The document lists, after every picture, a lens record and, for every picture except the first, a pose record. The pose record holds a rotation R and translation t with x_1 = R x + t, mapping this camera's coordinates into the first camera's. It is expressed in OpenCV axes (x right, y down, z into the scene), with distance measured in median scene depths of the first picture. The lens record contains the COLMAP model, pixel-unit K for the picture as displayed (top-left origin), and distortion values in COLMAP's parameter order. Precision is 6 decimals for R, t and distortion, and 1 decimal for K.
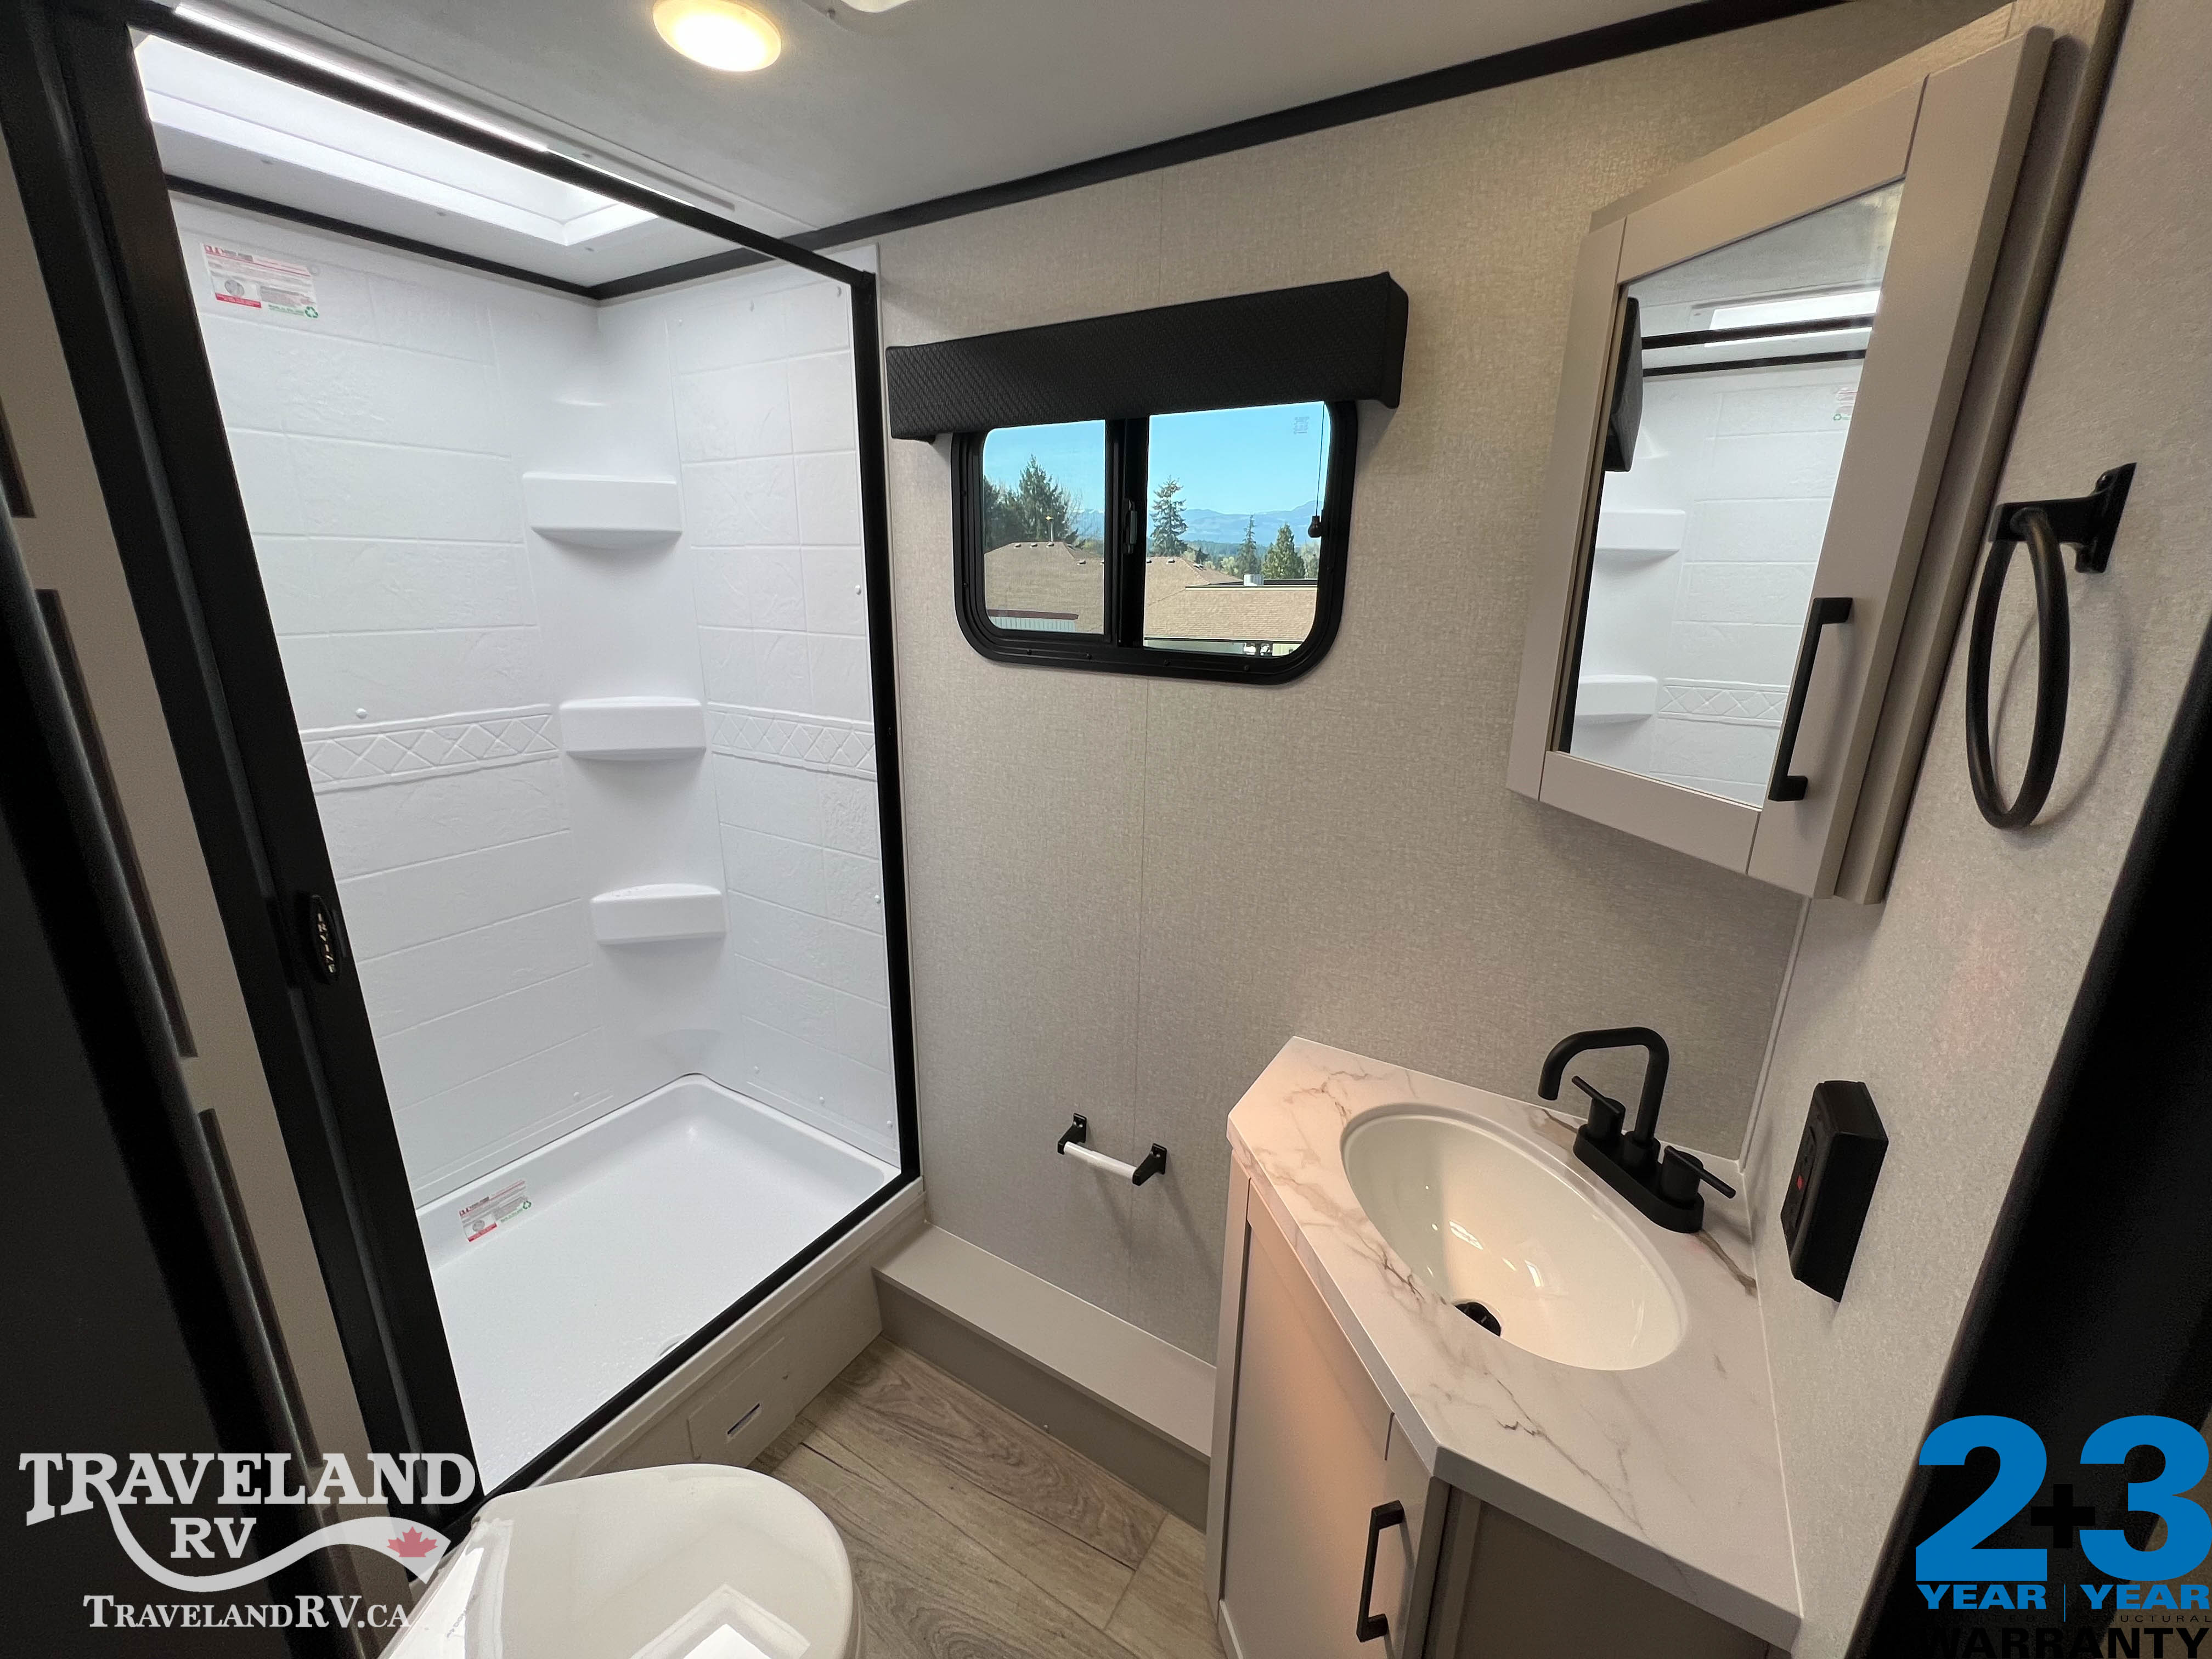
lens RADIAL K [[887.7, 0, 1108.7], [0, 887.7, 828.1], [0, 0, 1]] dist [-0.003201, 0.000357]
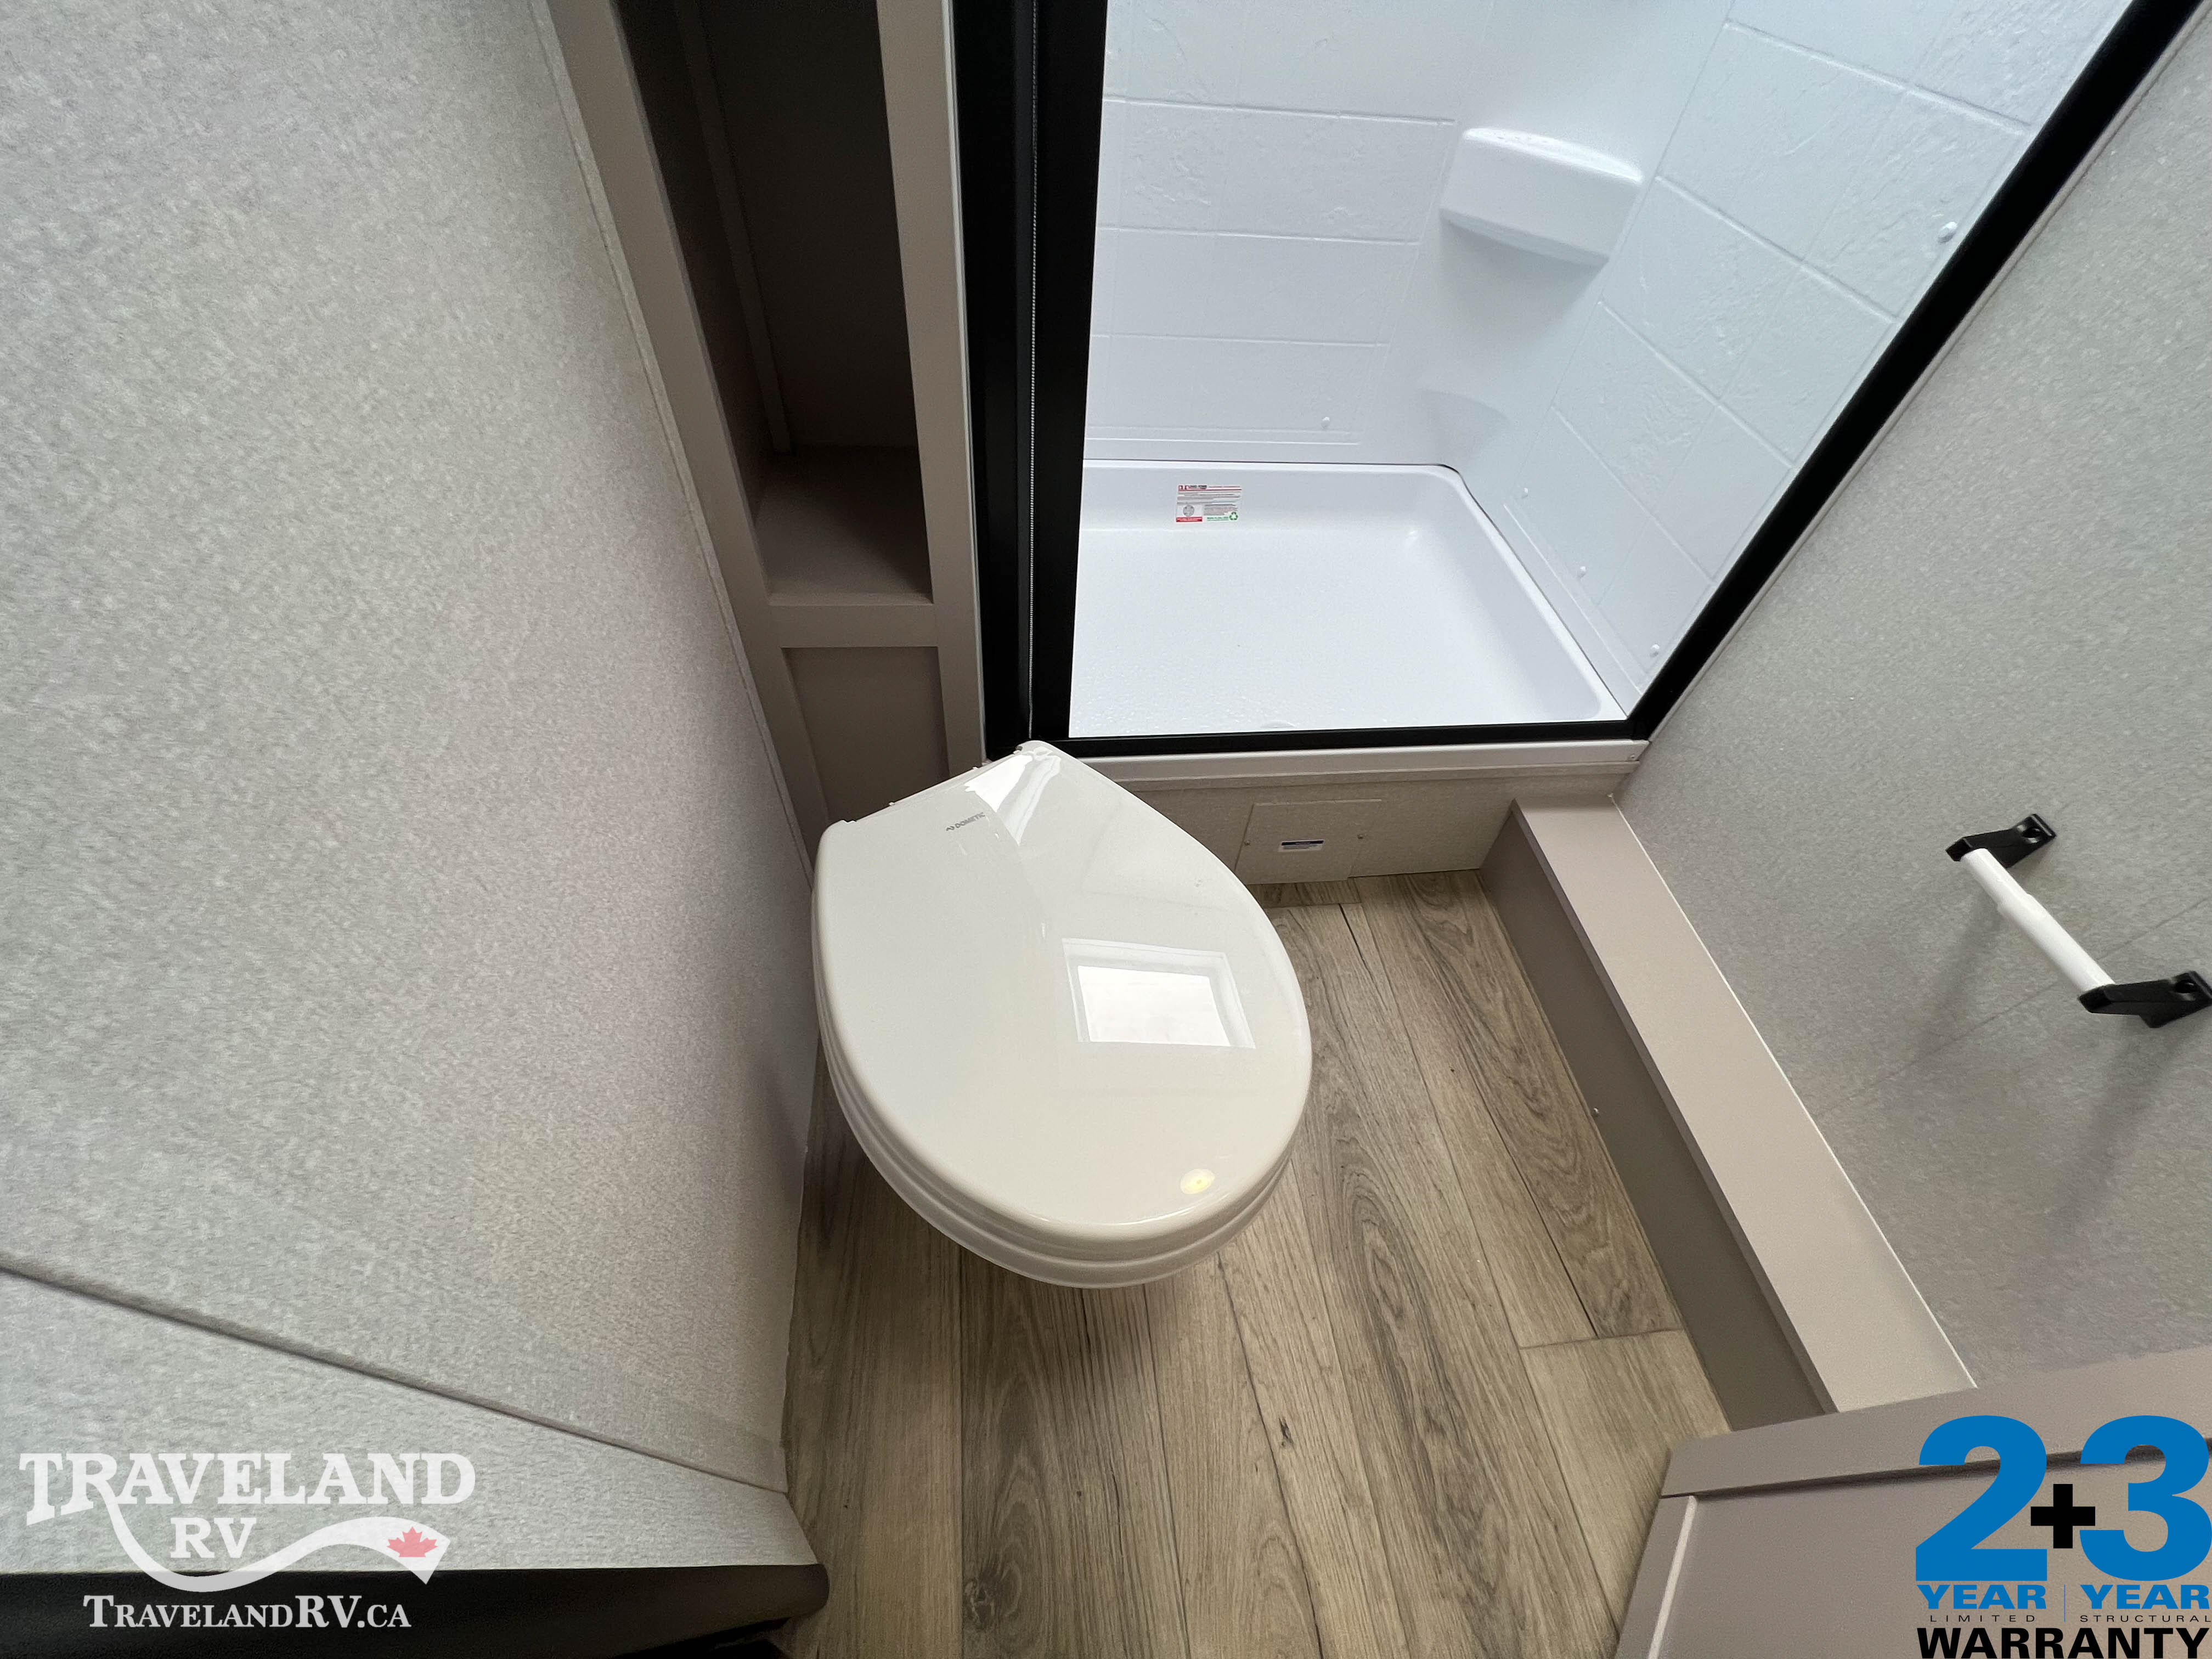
lens RADIAL K [[887.7, 0, 1108.7], [0, 887.7, 828.1], [0, 0, 1]] dist [-0.003201, 0.000357]
pose [[0.614663, 0.626828, -0.478828, -0.131036], [-0.280511, 0.741063, 0.610032, 0.193145], [0.737227, -0.240647, 0.631336, 0.340388]]
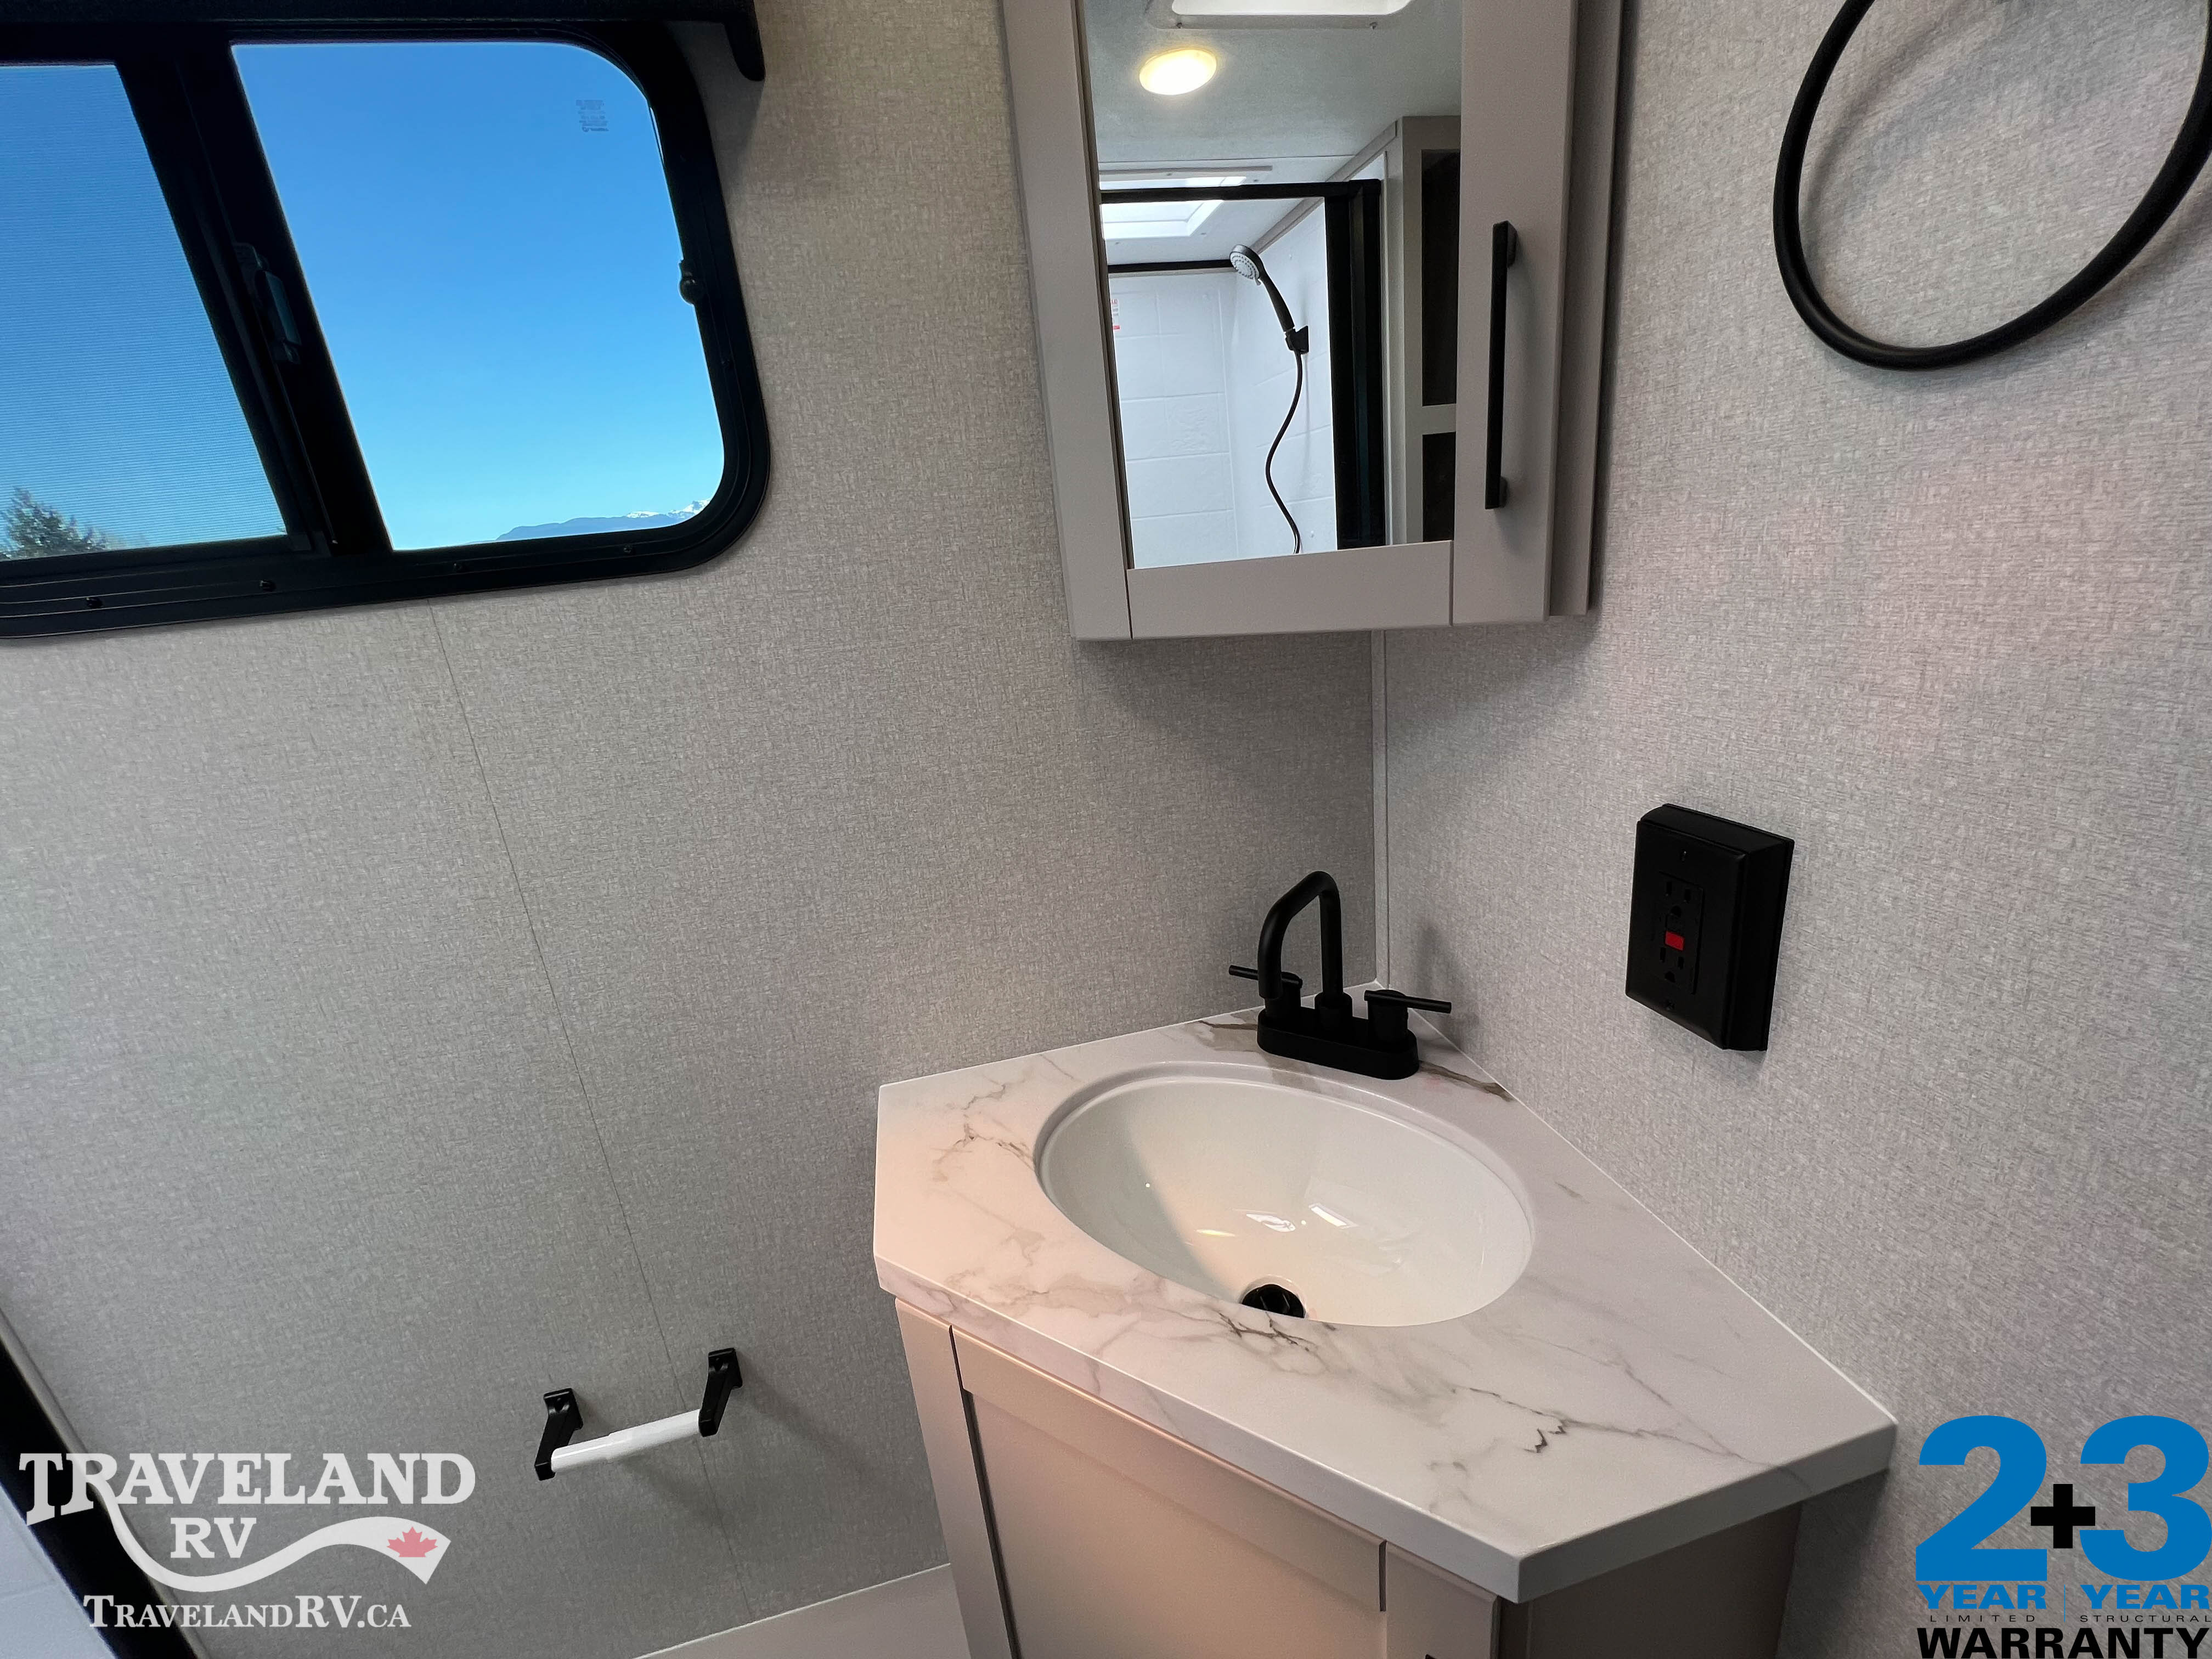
lens RADIAL K [[887.7, 0, 1108.7], [0, 887.7, 828.1], [0, 0, 1]] dist [-0.003201, 0.000357]
pose [[0.712392, -0.293189, 0.637604, -0.041079], [0.300621, 0.948461, 0.100248, 0.028526], [-0.634134, 0.120261, 0.763814, 0.323112]]
